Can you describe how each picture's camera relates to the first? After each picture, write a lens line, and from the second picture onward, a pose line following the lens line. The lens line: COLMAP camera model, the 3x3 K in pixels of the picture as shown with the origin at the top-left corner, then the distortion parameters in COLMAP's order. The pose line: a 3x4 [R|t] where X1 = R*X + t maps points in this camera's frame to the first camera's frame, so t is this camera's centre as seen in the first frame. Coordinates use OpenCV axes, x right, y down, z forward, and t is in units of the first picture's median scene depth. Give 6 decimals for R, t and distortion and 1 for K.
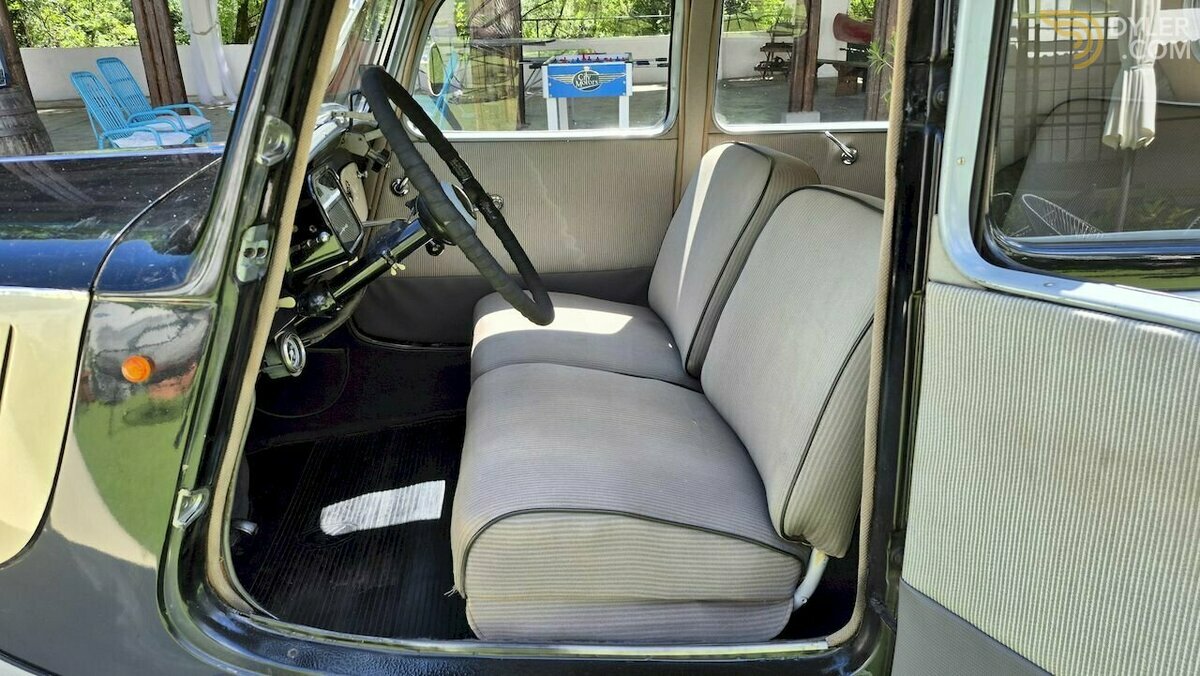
lens RADIAL K [[827.6, 0, 591.1], [0, 827.6, 335.7], [0, 0, 1]] dist [0.109876, -0.122483]
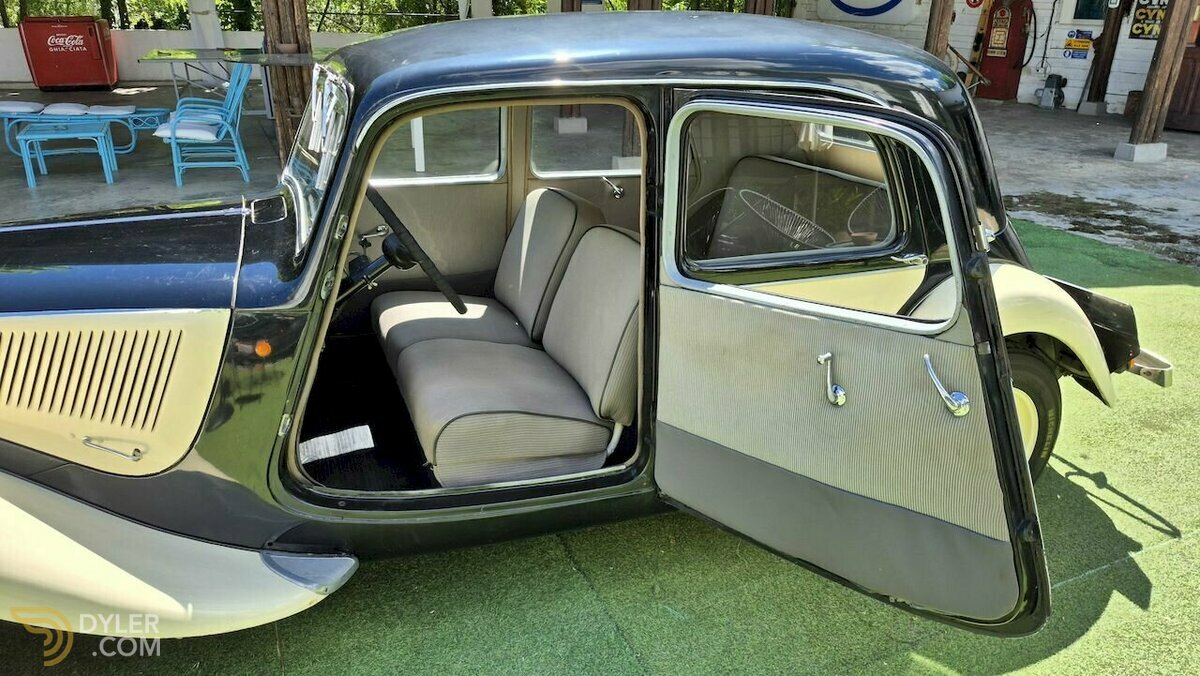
lens RADIAL K [[827.6, 0, 591.1], [0, 827.6, 335.7], [0, 0, 1]] dist [0.109876, -0.122483]
pose [[0.963944, -0.061876, 0.258812, -0.264741], [0.056895, 0.998023, 0.026701, 0.002111], [-0.259952, -0.011013, 0.965559, -0.805462]]
